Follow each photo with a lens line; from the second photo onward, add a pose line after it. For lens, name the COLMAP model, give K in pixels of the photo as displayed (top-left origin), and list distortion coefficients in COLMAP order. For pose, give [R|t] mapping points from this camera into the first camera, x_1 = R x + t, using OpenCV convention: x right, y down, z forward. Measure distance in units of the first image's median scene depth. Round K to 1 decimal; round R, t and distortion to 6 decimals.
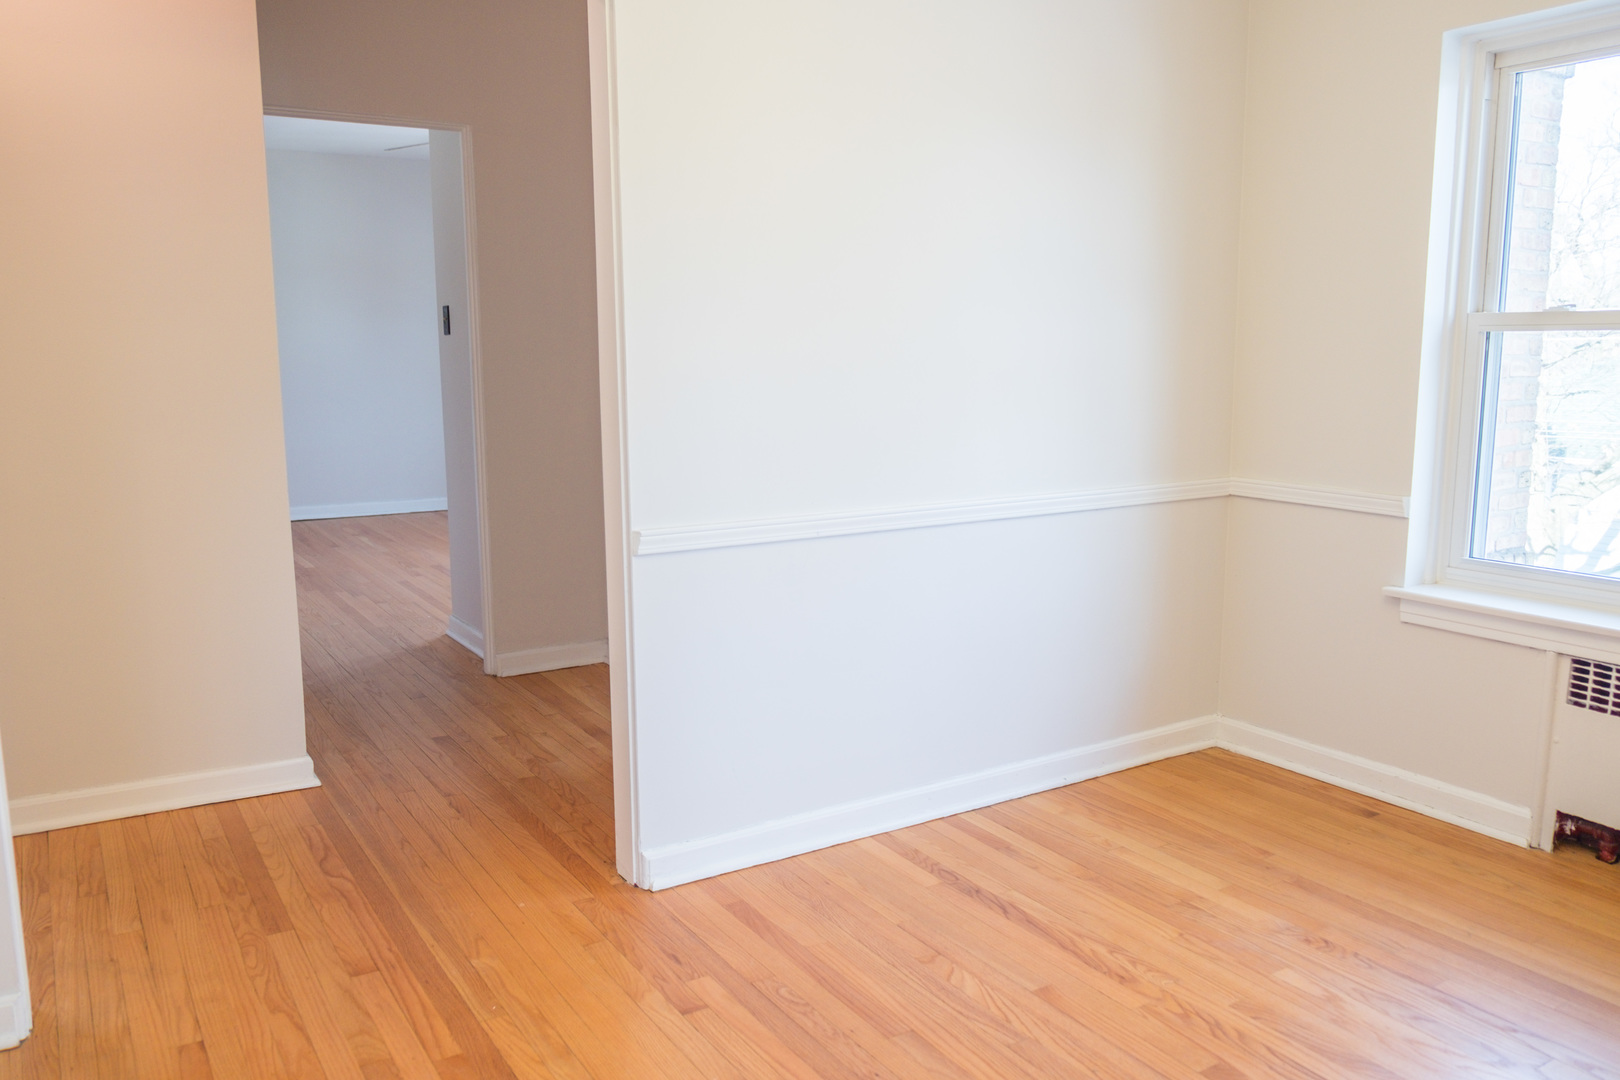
lens RADIAL K [[1253.7, 0, 816.3], [0, 1253.7, 545.0], [0, 0, 1]] dist [-0.047846, 0.029151]
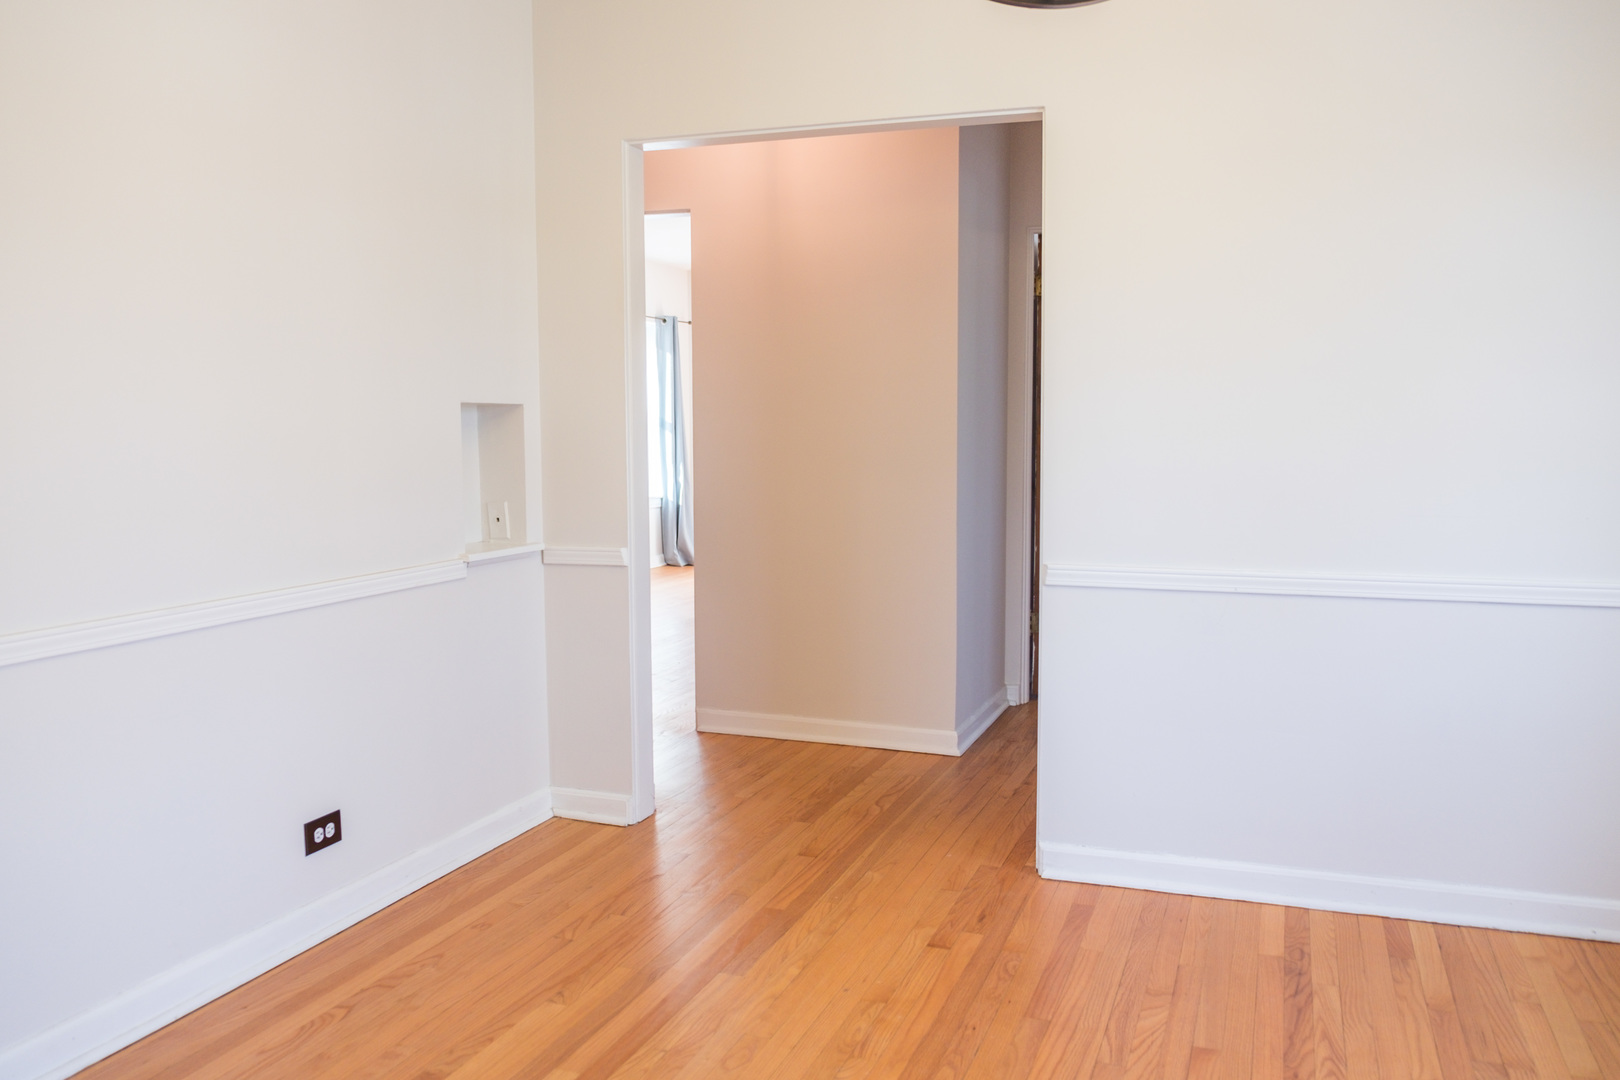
lens RADIAL K [[1253.7, 0, 816.3], [0, 1253.7, 545.0], [0, 0, 1]] dist [-0.047846, 0.029151]
pose [[0.603100, 0.071253, -0.794477, 0.667849], [-0.122838, 0.992418, -0.004243, 0.002492], [0.788151, 0.100151, 0.607279, 0.108393]]
